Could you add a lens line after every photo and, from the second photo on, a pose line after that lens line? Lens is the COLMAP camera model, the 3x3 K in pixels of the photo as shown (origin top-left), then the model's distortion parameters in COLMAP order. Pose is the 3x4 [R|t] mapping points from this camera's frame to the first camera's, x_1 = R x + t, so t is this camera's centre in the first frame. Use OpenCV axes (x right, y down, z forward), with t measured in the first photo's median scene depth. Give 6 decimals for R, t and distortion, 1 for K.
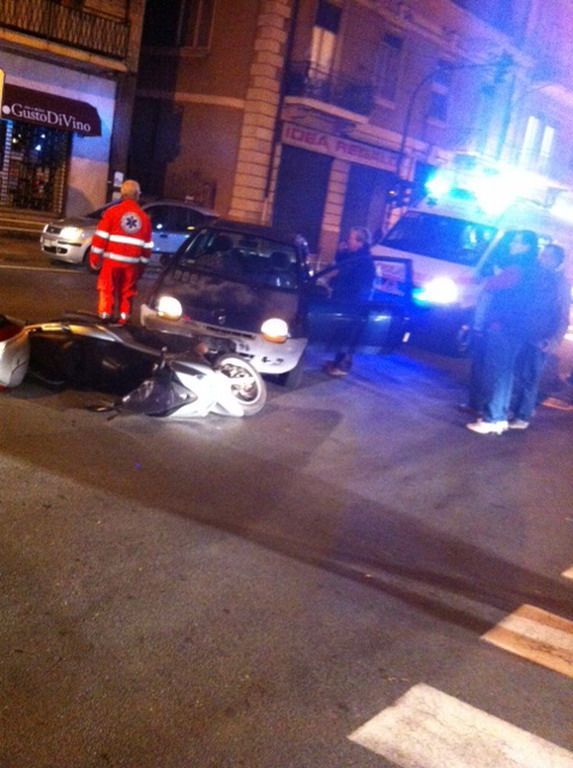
lens RADIAL K [[797.8, 0, 286.2], [0, 797.8, 381.6], [0, 0, 1]] dist [-0.012656, 0.000000]
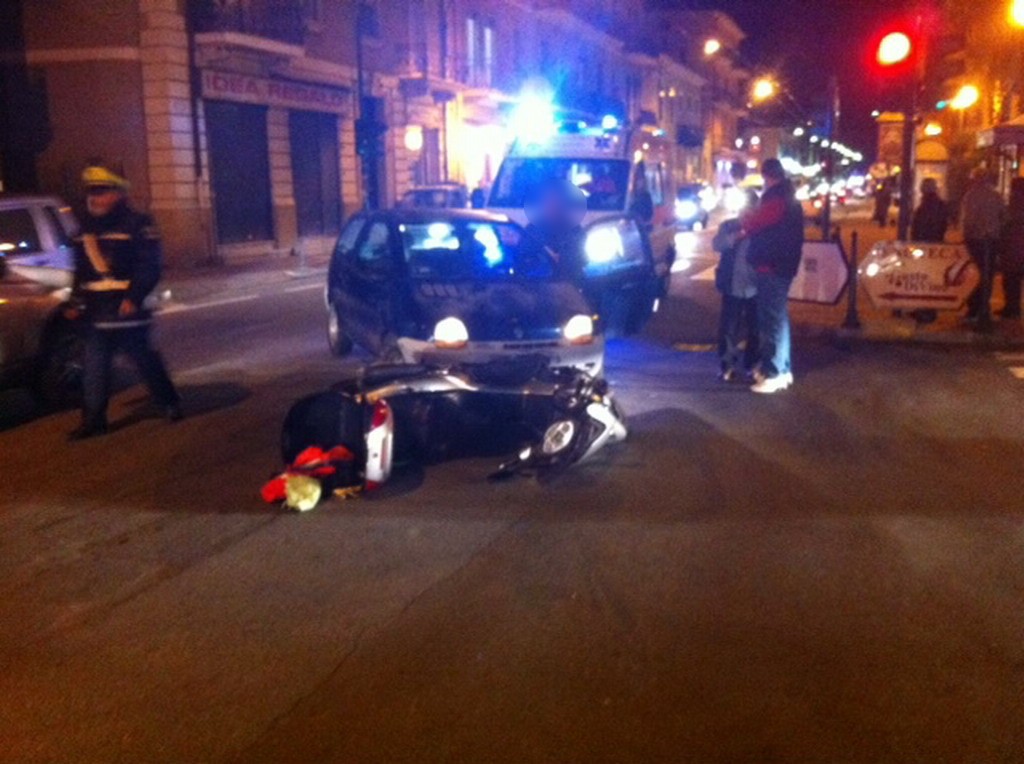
lens RADIAL K [[1063.8, 0, 515.3], [0, 1063.8, 386.8], [0, 0, 1]] dist [-0.012656, 0.000000]
pose [[0.898406, -0.250722, 0.360563, -0.163291], [0.247837, 0.967236, 0.055048, -0.029121], [-0.362551, 0.039905, 0.931109, 0.011112]]
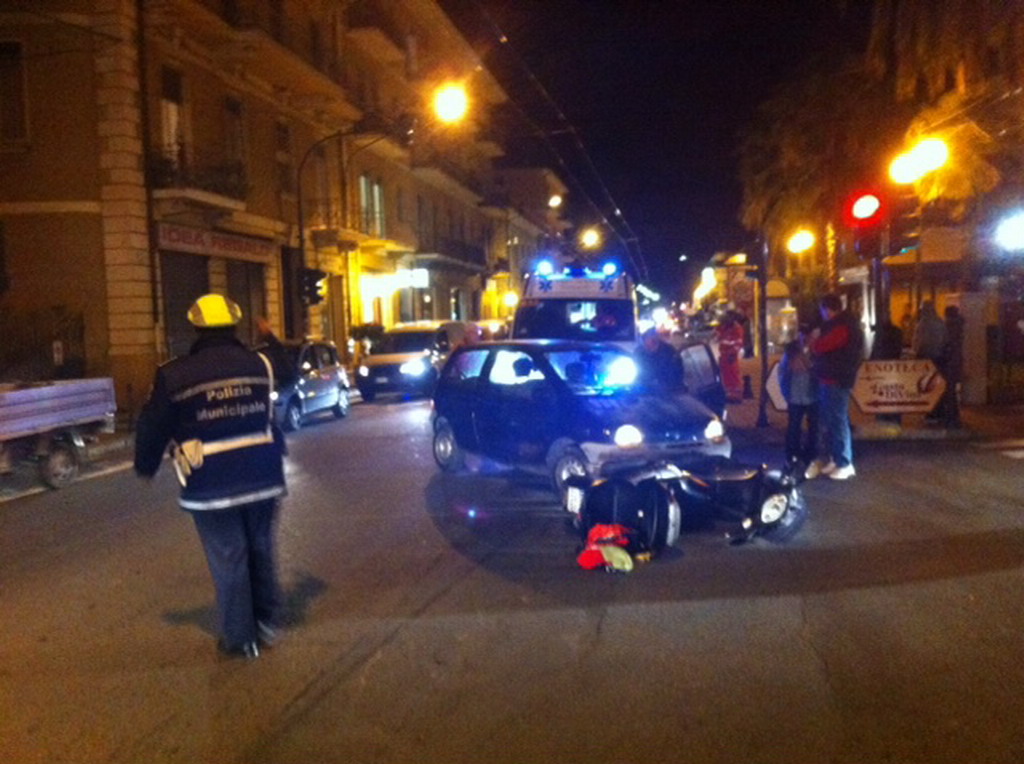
lens RADIAL K [[1063.8, 0, 508.8], [0, 1063.8, 384.4], [0, 0, 1]] dist [-0.012656, 0.000000]
pose [[0.793585, -0.225733, 0.565038, -0.338061], [0.287553, 0.957527, -0.021329, -0.059323], [-0.536225, 0.179404, 0.824789, 0.014148]]
